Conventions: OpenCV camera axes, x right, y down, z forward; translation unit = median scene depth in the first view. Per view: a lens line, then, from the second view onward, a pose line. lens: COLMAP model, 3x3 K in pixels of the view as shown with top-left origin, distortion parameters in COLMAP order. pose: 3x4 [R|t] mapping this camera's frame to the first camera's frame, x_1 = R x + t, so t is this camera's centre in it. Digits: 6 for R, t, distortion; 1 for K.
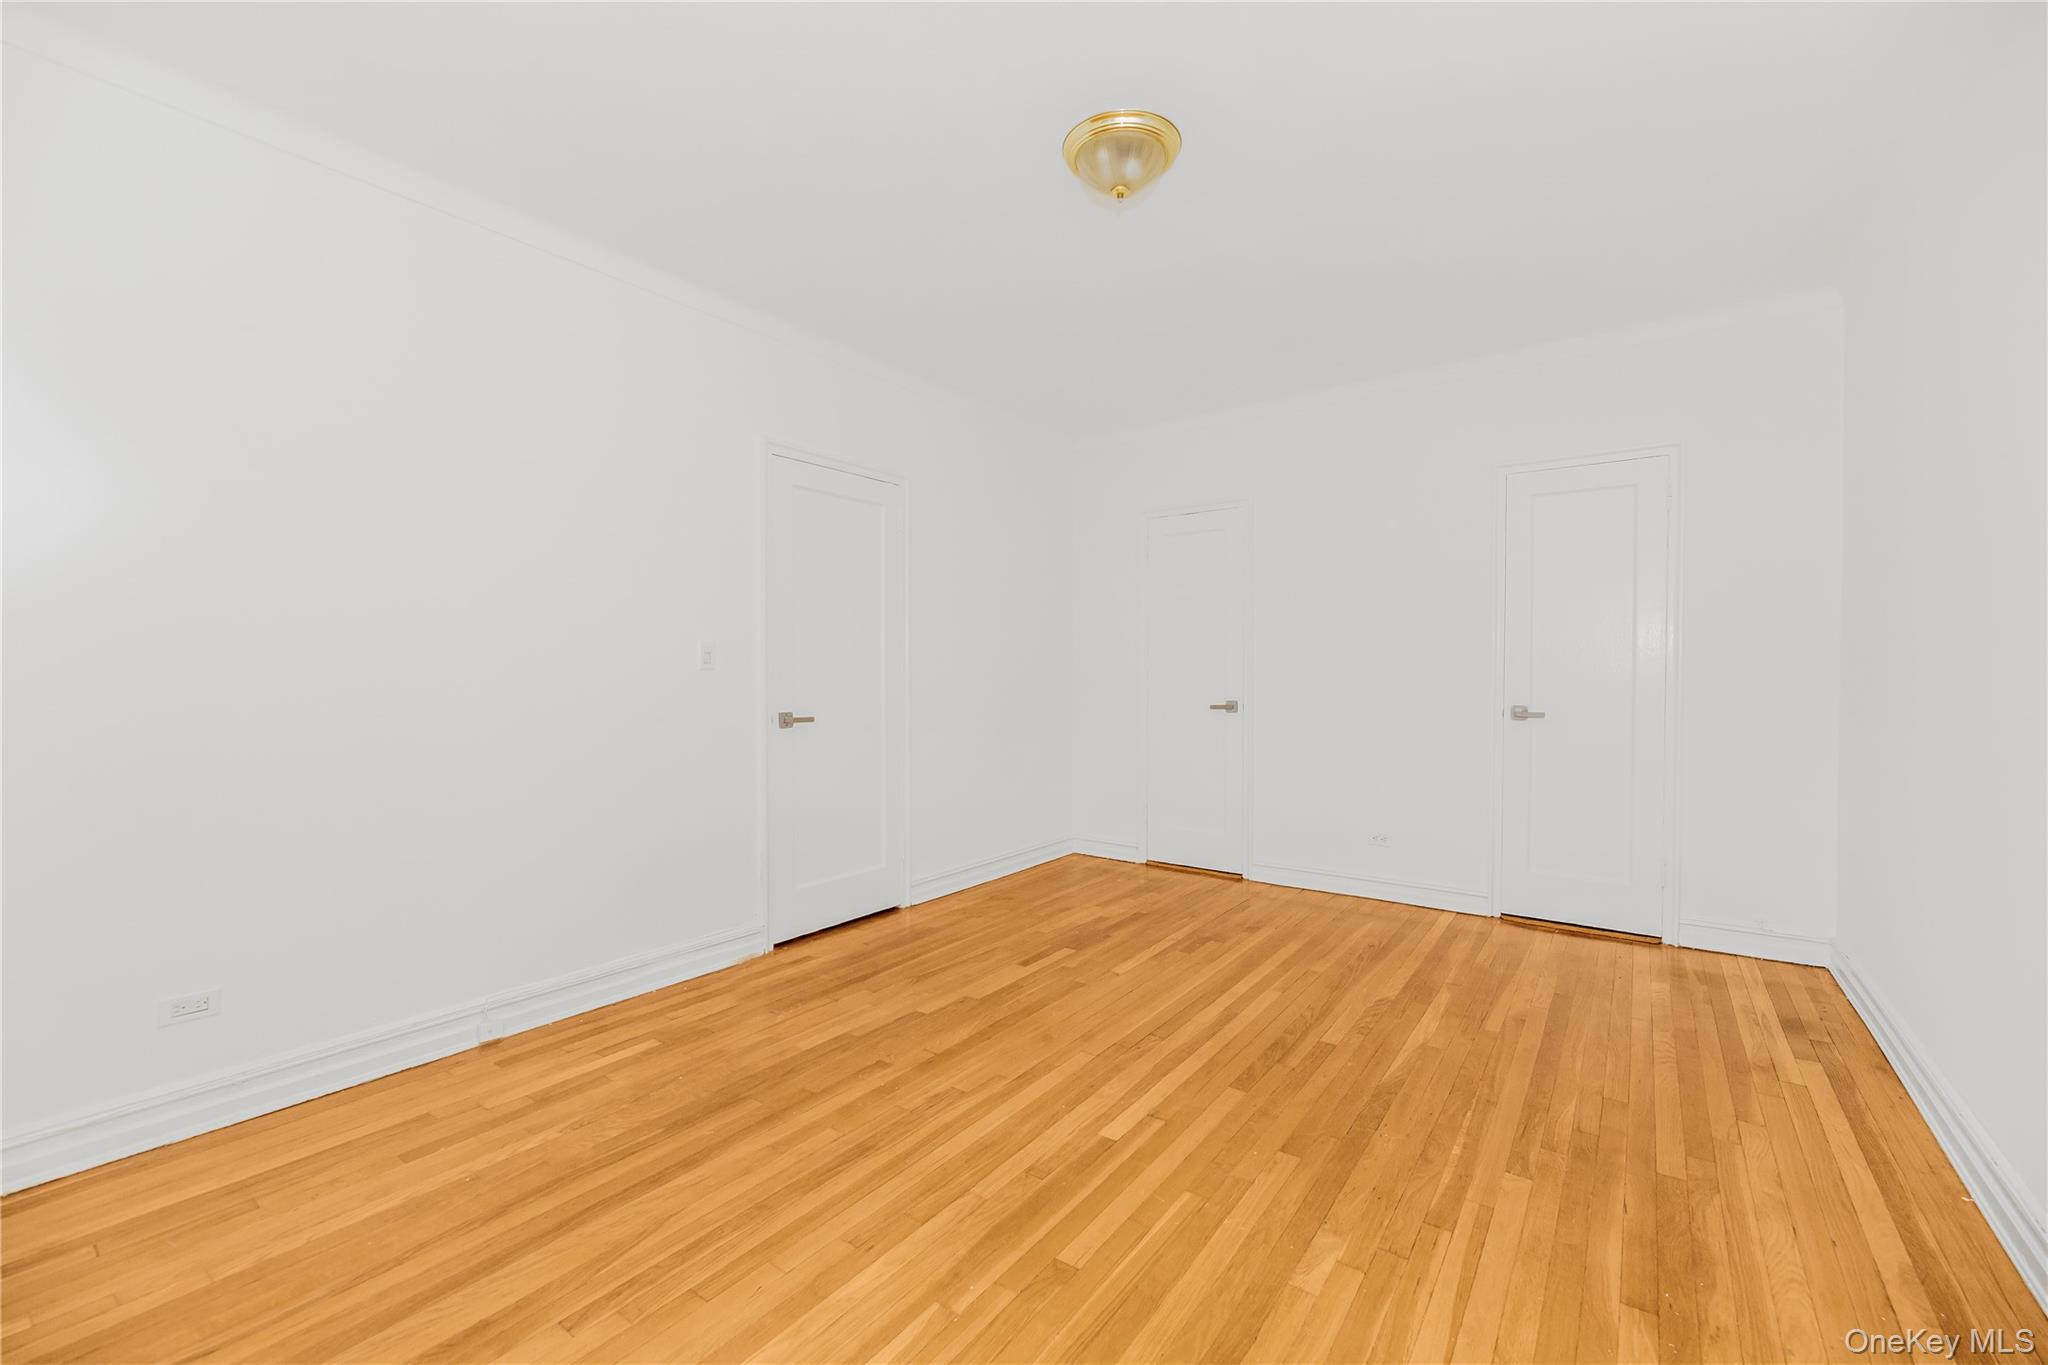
lens RADIAL K [[846.8, 0, 1015.8], [0, 846.8, 677.1], [0, 0, 1]] dist [0.000041, 0.000037]
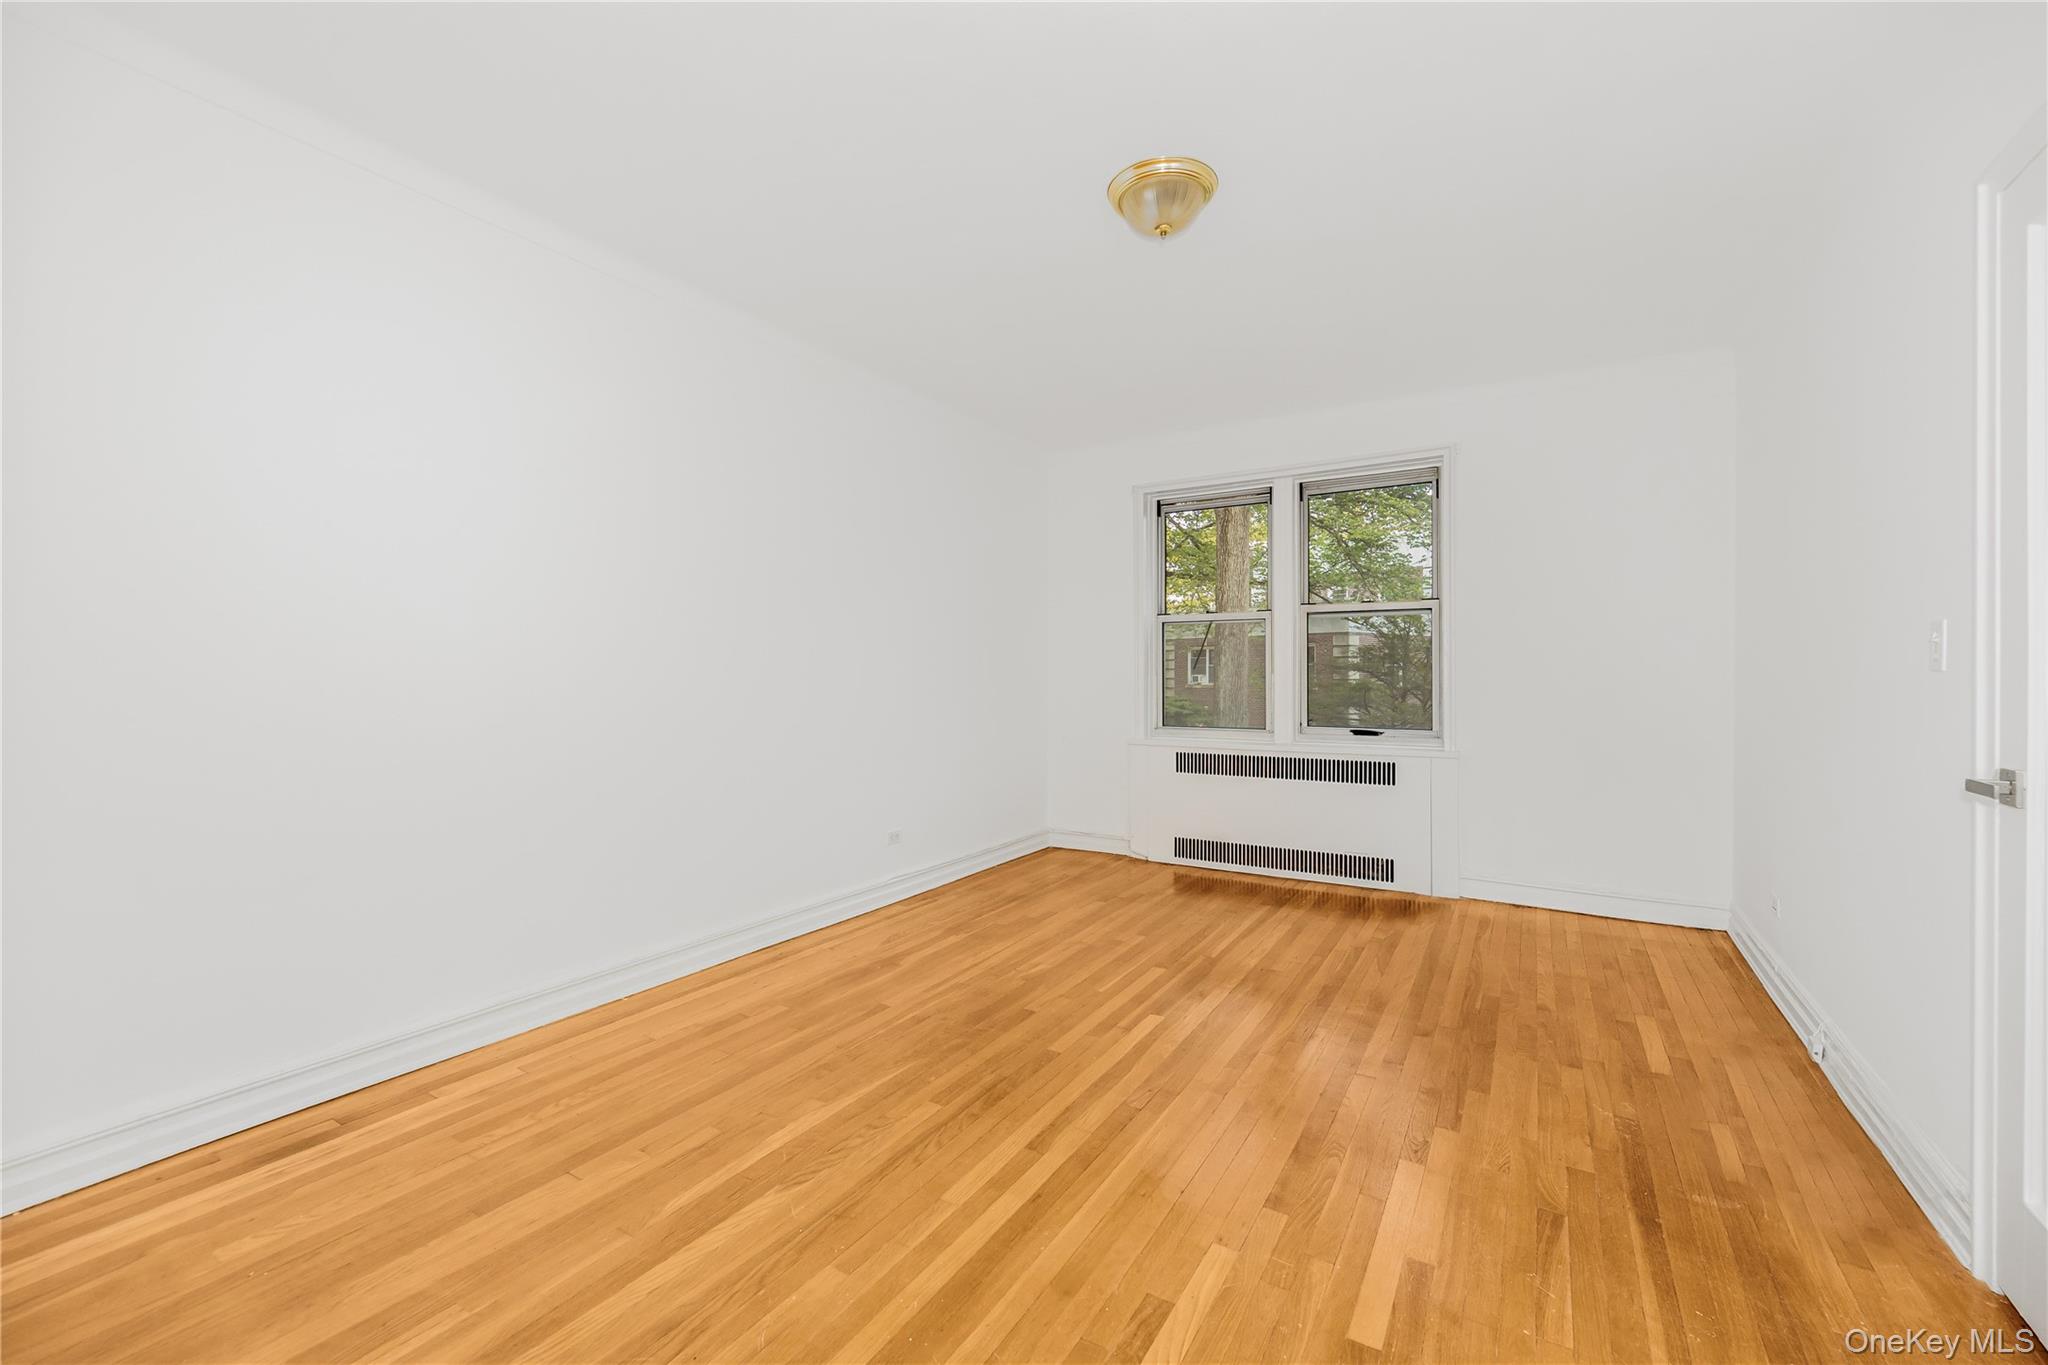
lens RADIAL K [[846.8, 0, 1015.8], [0, 846.8, 677.1], [0, 0, 1]] dist [0.000041, 0.000037]
pose [[-0.996239, -0.002179, -0.086616, 0.385810], [-0.003279, 0.999916, 0.012569, -0.014314], [0.086582, 0.012806, -0.996162, 1.976974]]
